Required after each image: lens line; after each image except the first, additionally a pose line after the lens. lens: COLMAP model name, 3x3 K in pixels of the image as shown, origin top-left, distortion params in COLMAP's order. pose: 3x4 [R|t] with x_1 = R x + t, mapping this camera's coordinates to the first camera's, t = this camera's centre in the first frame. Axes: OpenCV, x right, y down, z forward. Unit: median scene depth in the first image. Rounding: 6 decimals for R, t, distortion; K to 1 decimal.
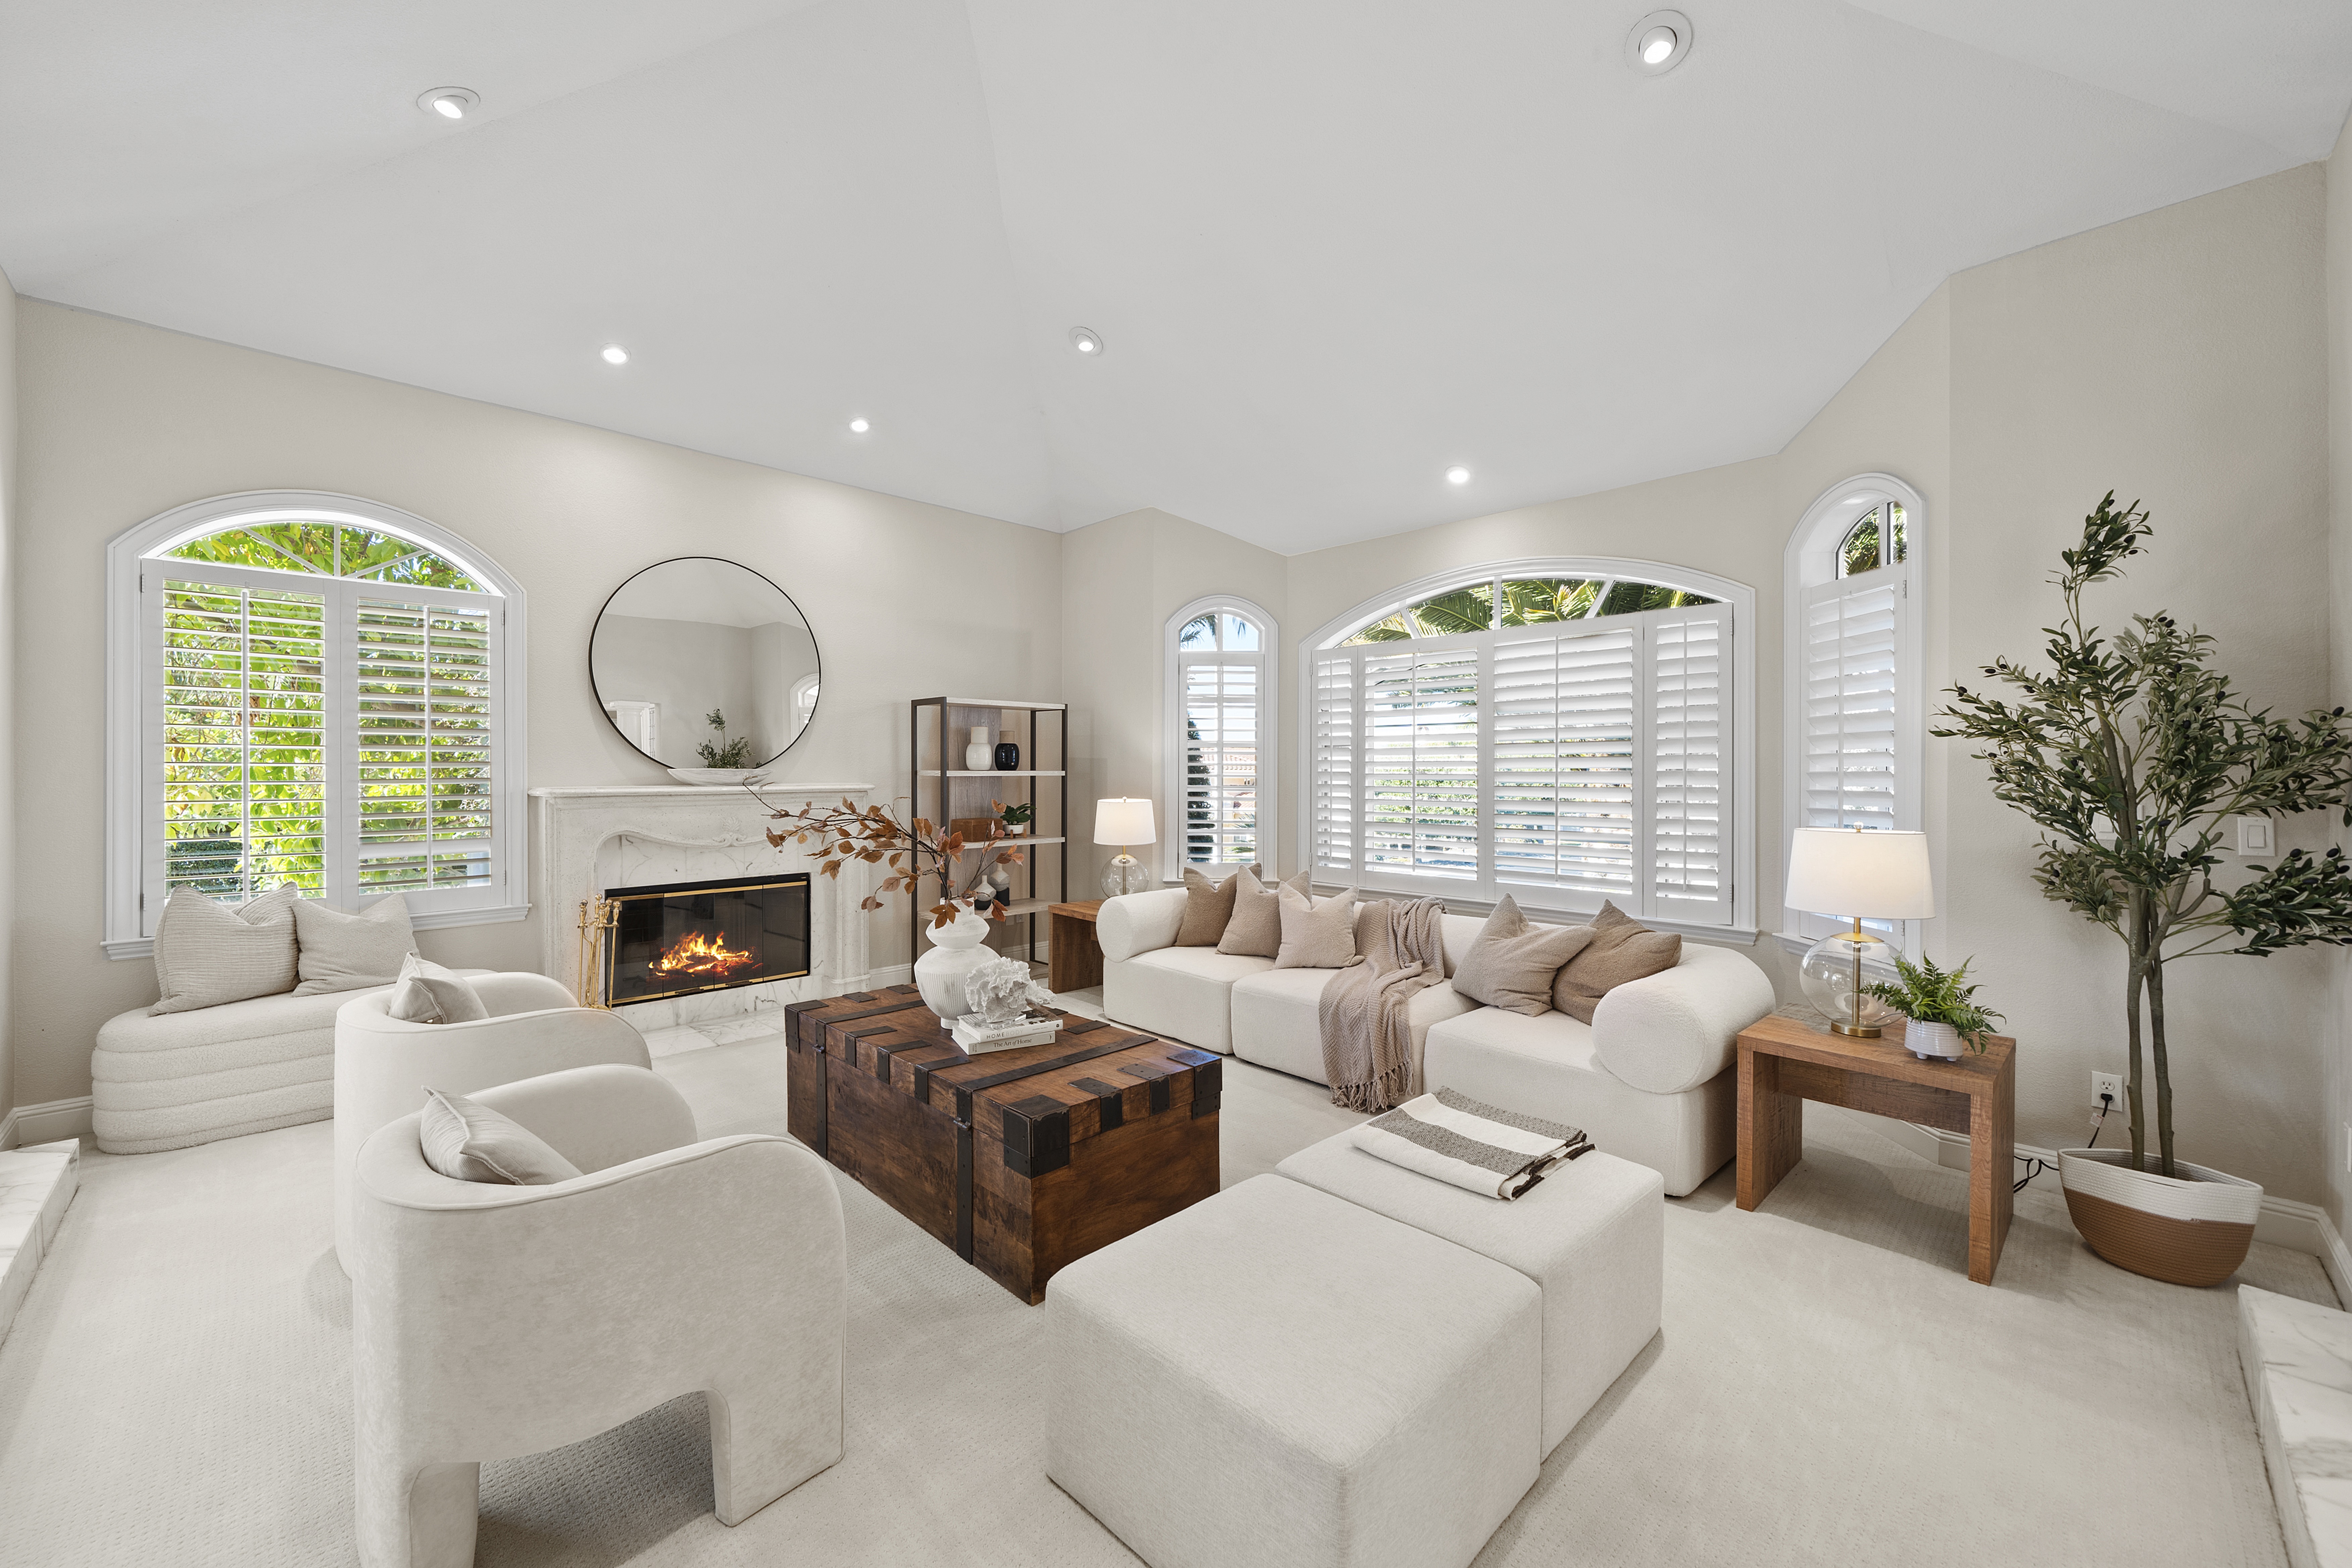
lens RADIAL K [[874.8, 0, 1171.8], [0, 874.8, 776.5], [0, 0, 1]] dist [-0.000335, -0.000031]
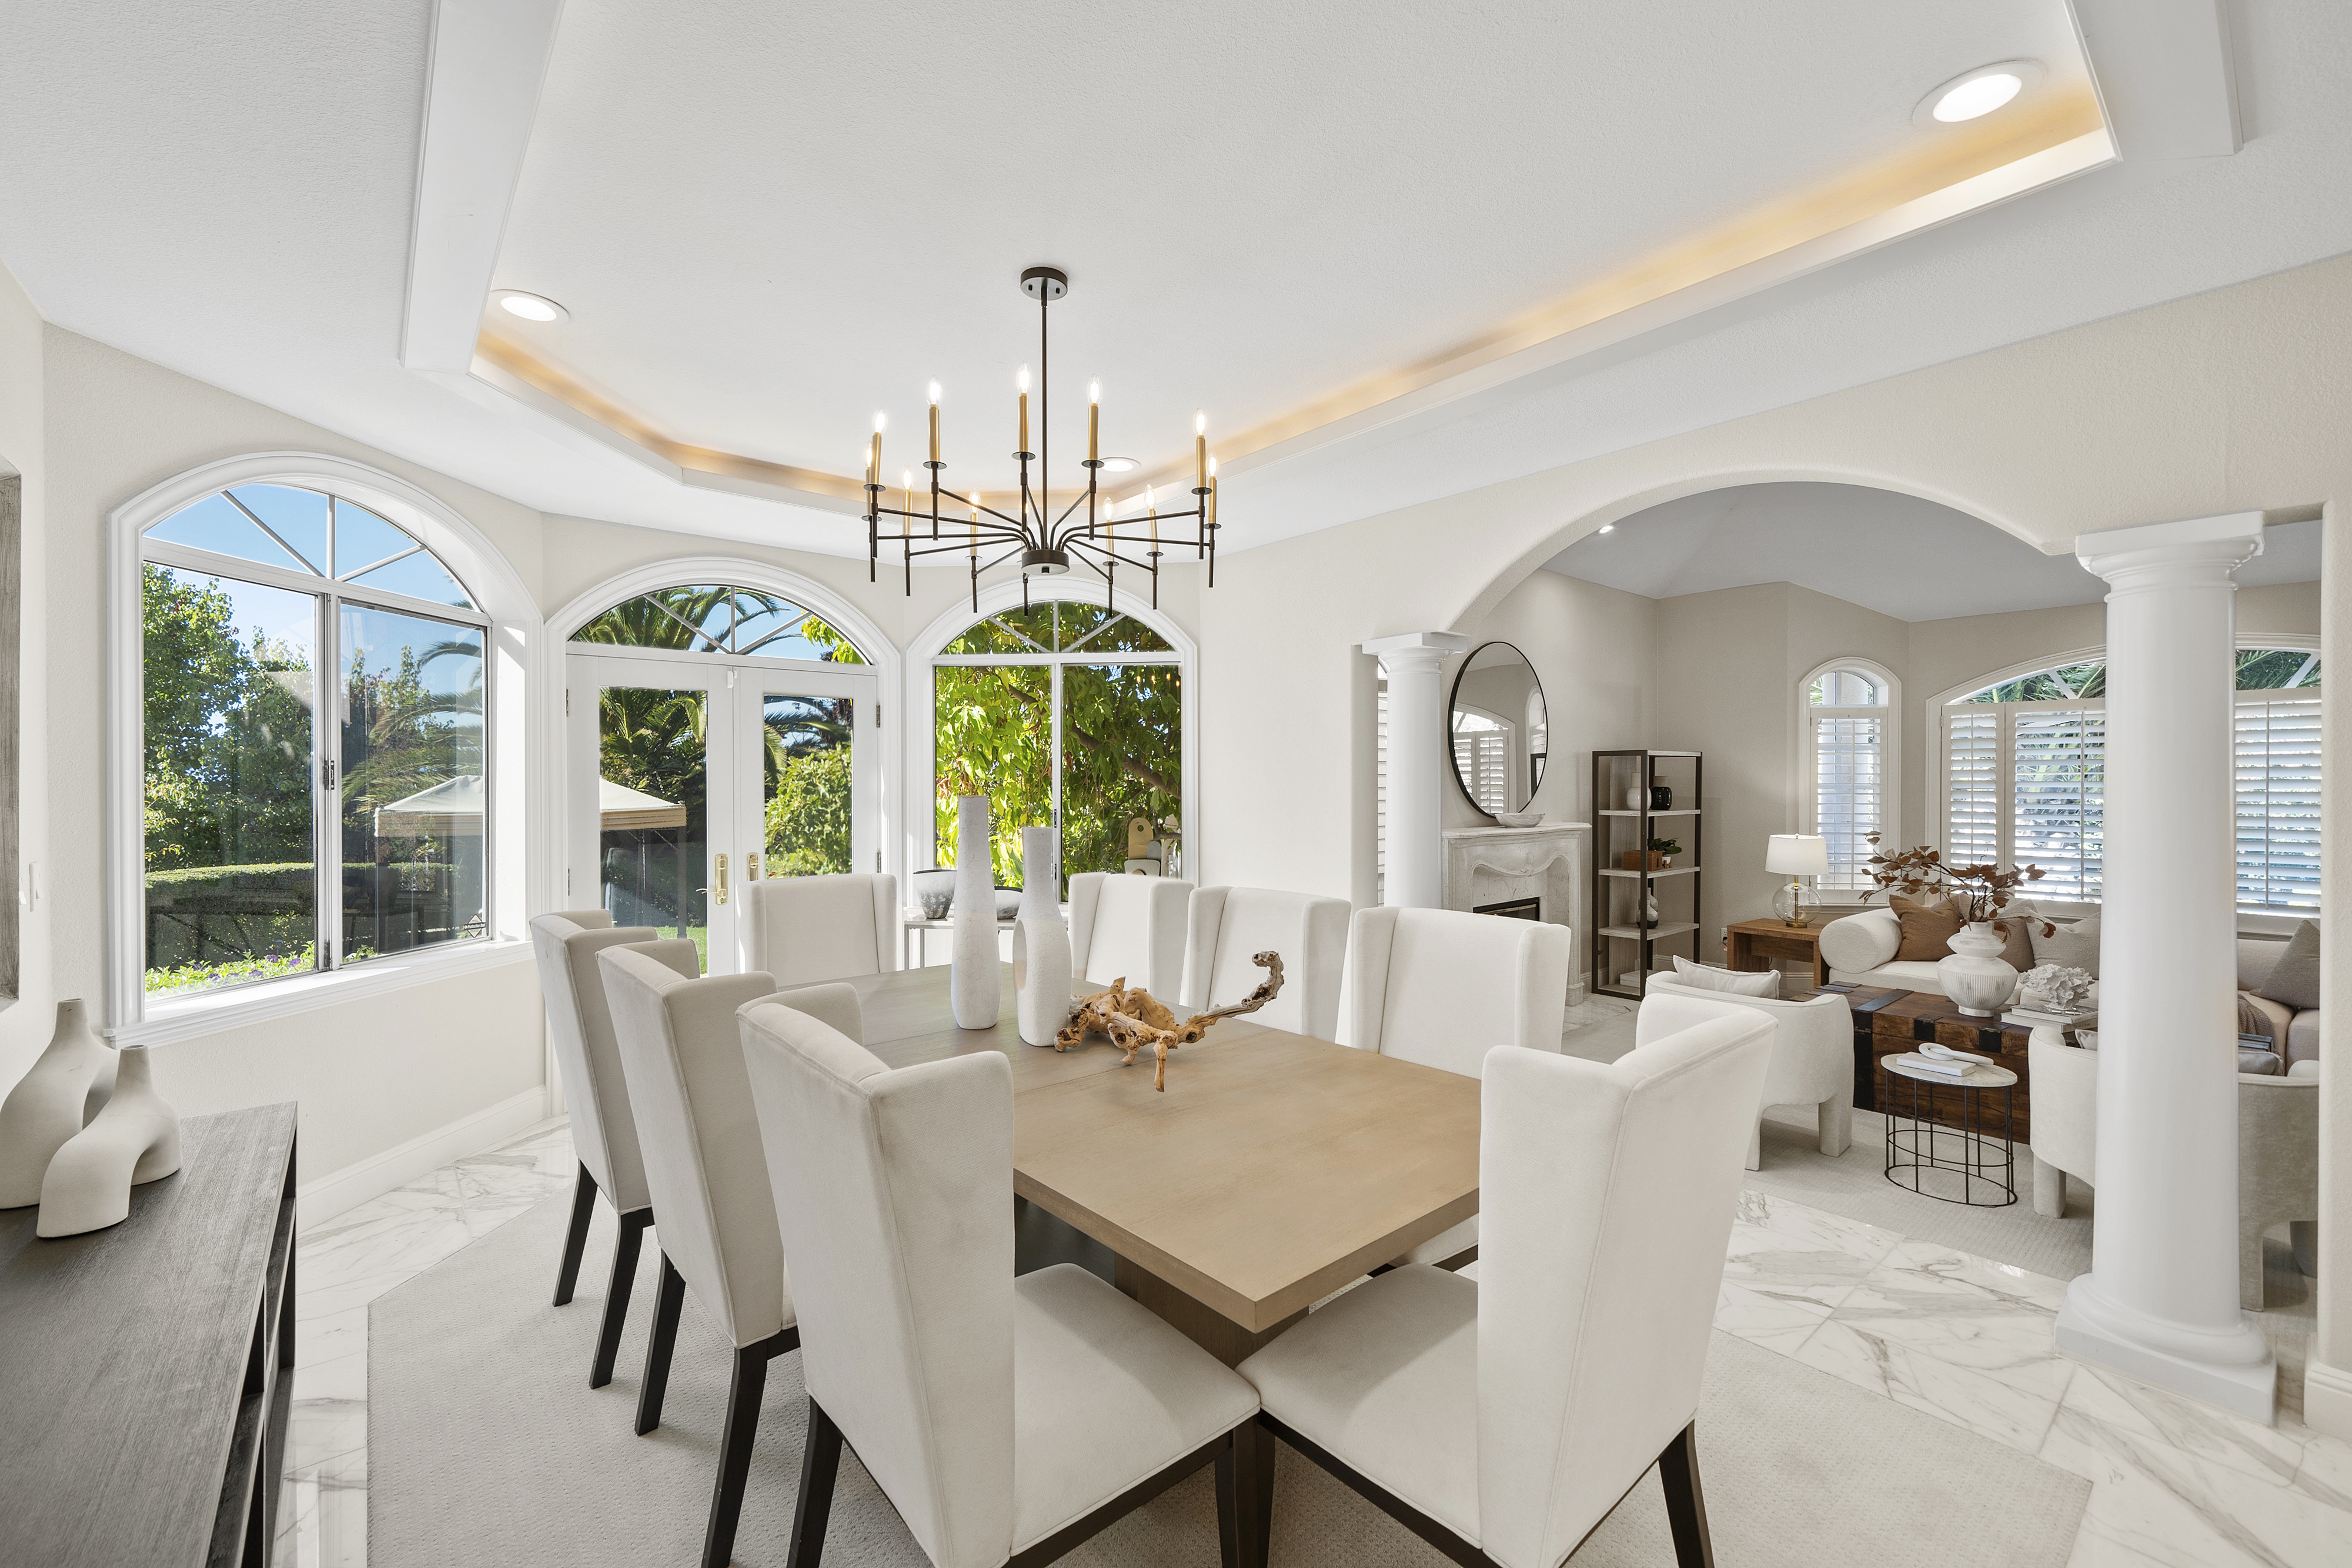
lens RADIAL K [[949.0, 0, 1178.8], [0, 949.0, 789.5], [0, 0, 1]] dist [-0.000500, -0.000252]
pose [[0.997160, -0.002650, -0.075265, -0.759462], [0.002795, 0.999994, 0.001821, -0.039372], [0.075260, -0.002027, 0.997162, -0.323218]]
